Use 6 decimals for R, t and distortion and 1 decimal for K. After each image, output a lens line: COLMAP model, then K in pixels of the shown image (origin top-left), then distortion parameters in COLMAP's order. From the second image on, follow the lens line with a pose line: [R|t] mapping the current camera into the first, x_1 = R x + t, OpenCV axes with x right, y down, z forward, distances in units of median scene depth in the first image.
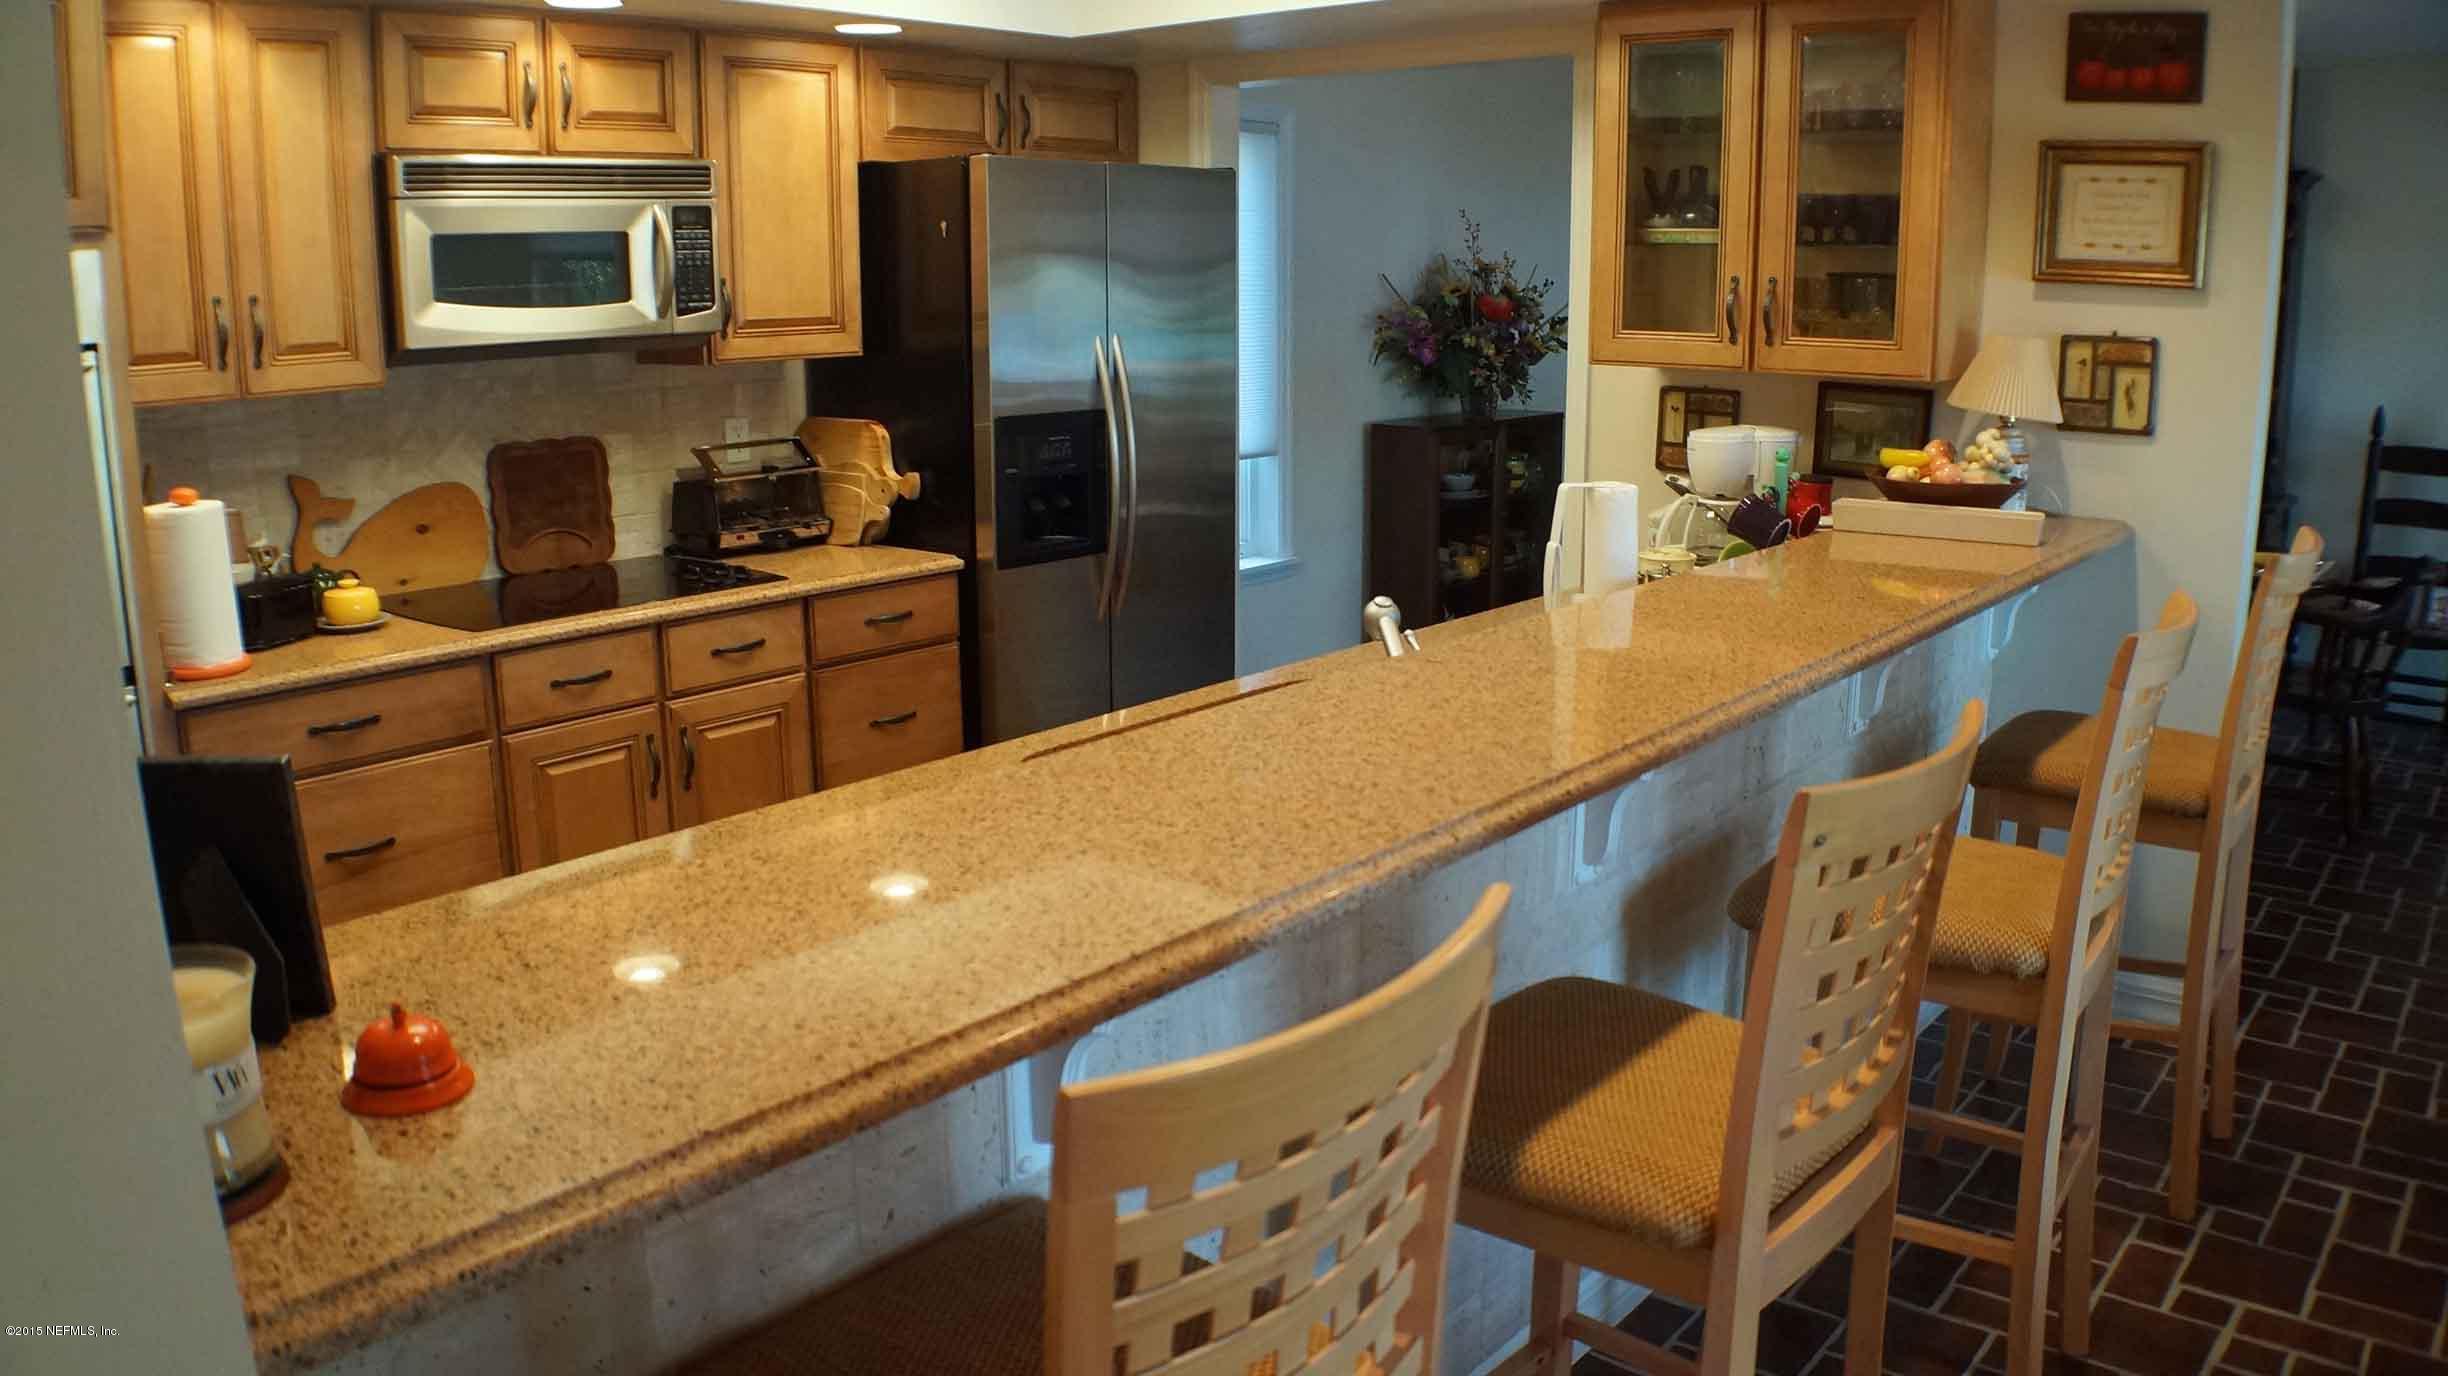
lens RADIAL K [[1816.9, 0, 1224.0], [0, 1816.9, 688.0], [0, 0, 1]] dist [-0.192670, 0.056055]
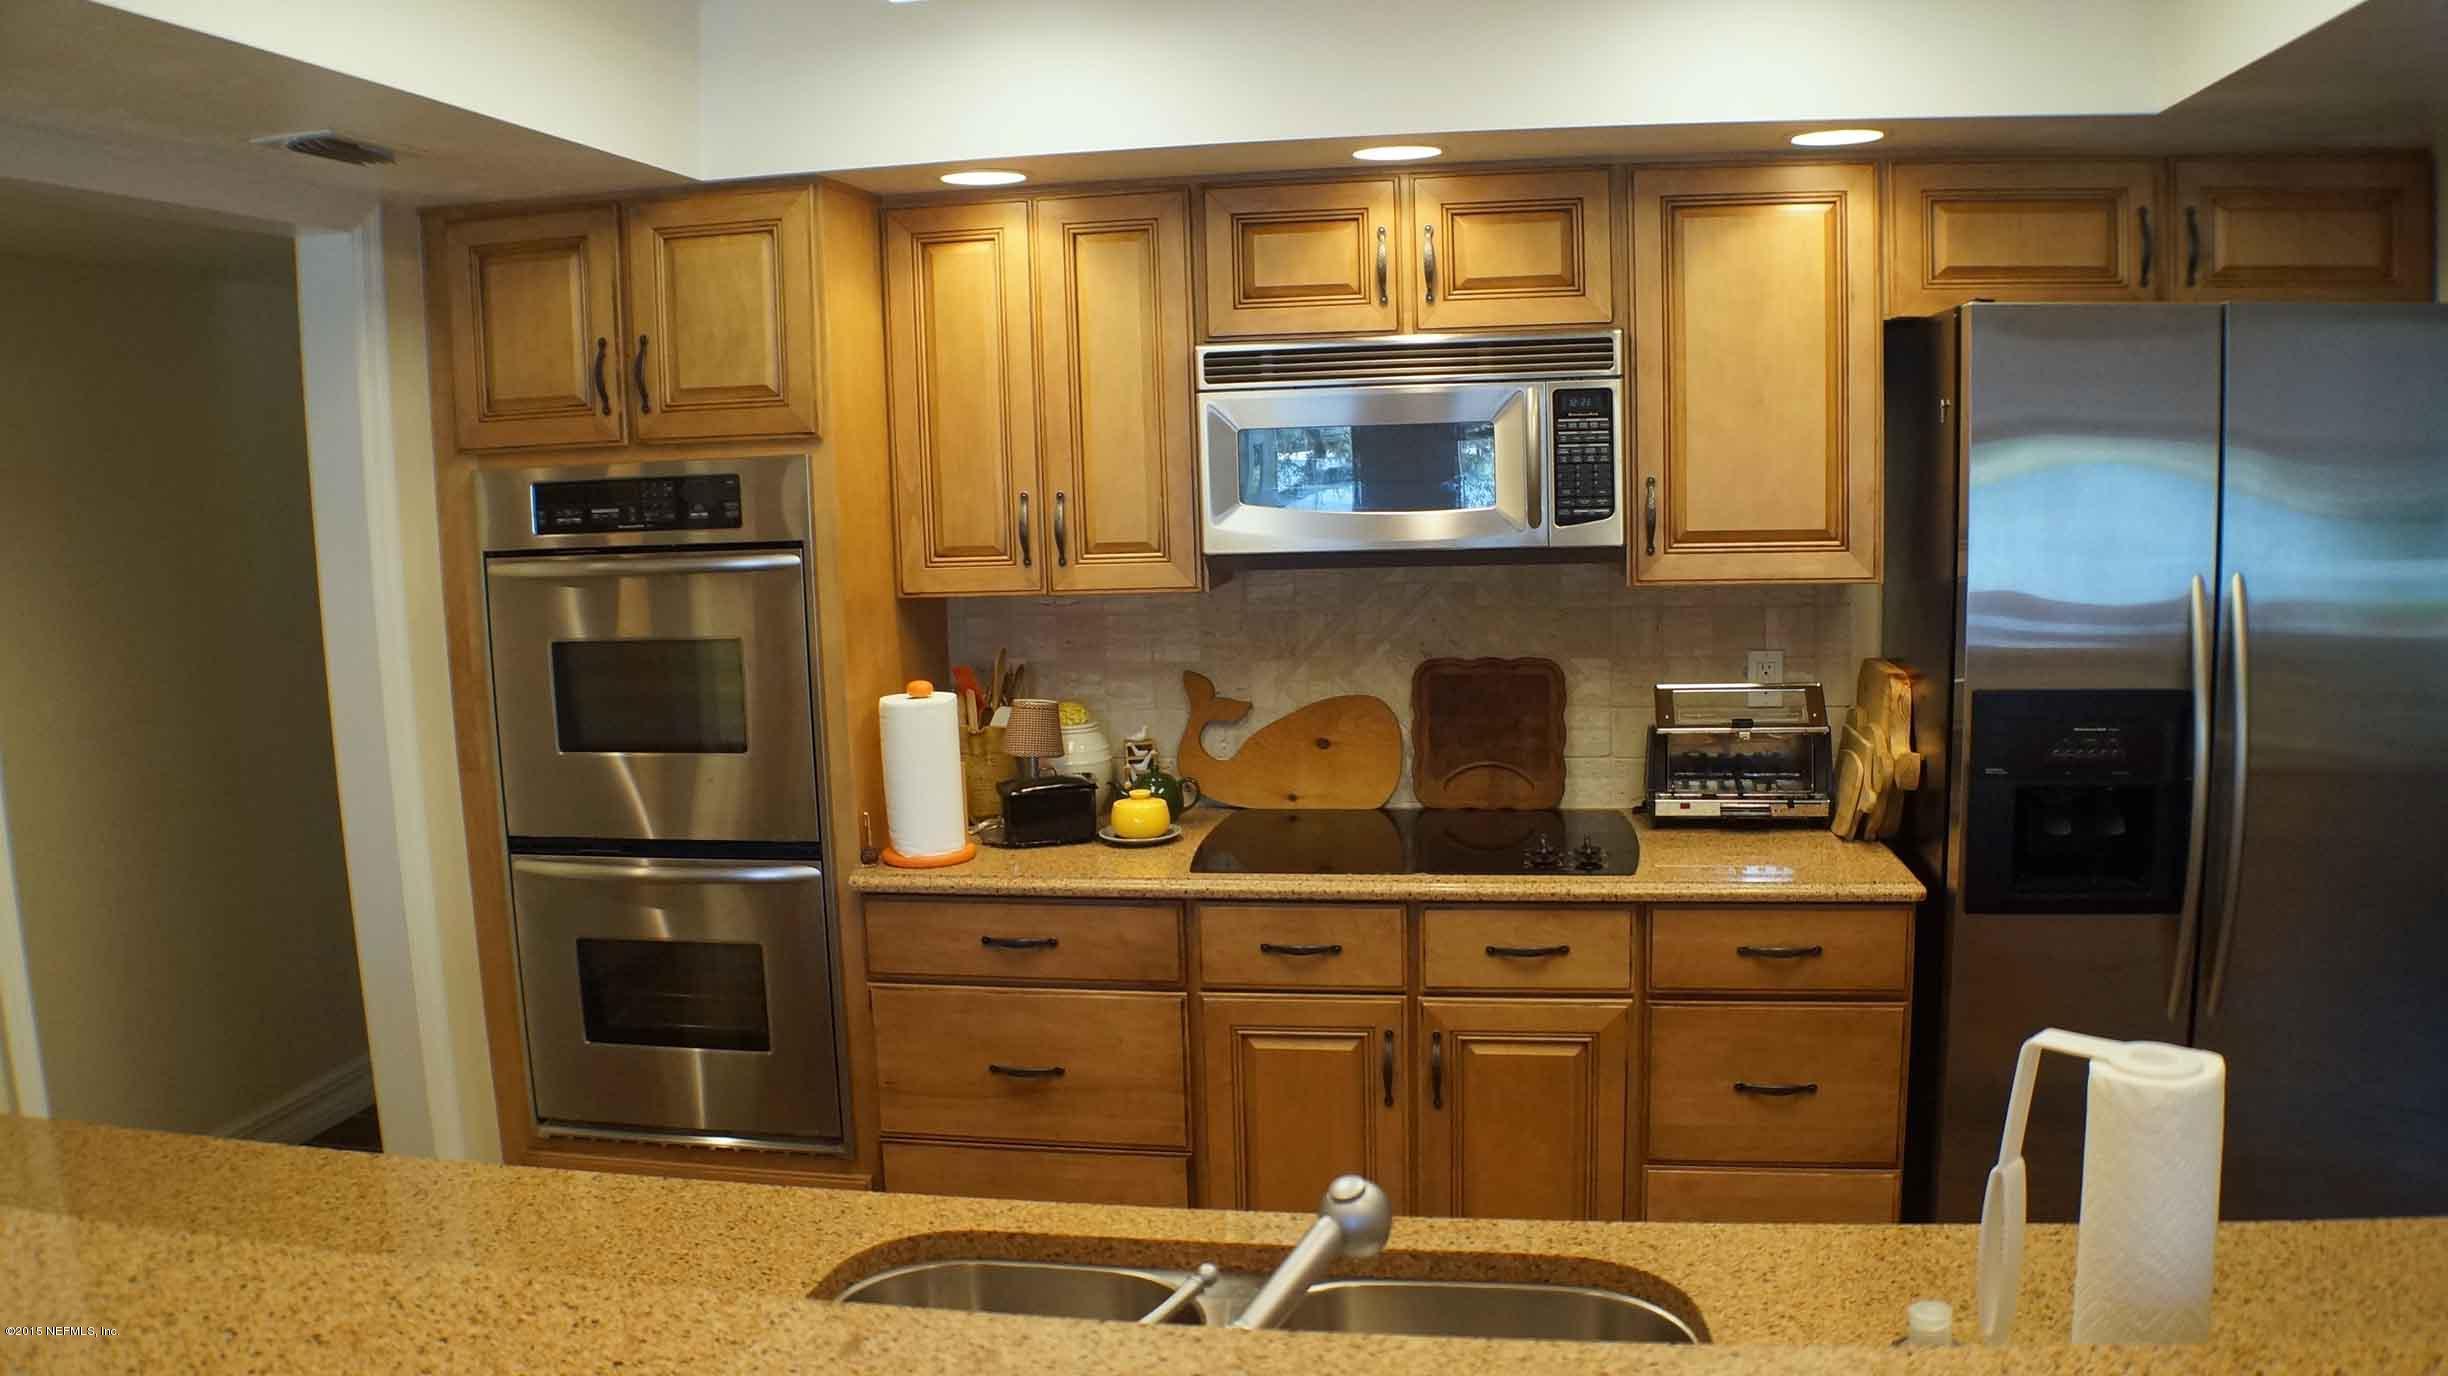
lens RADIAL K [[1816.9, 0, 1224.0], [0, 1816.9, 688.0], [0, 0, 1]] dist [-0.192670, 0.056055]
pose [[0.491696, 0.099346, -0.865081, 0.331631], [-0.165600, 0.986008, 0.019110, -0.127720], [0.854876, 0.133861, 0.501267, 0.469213]]
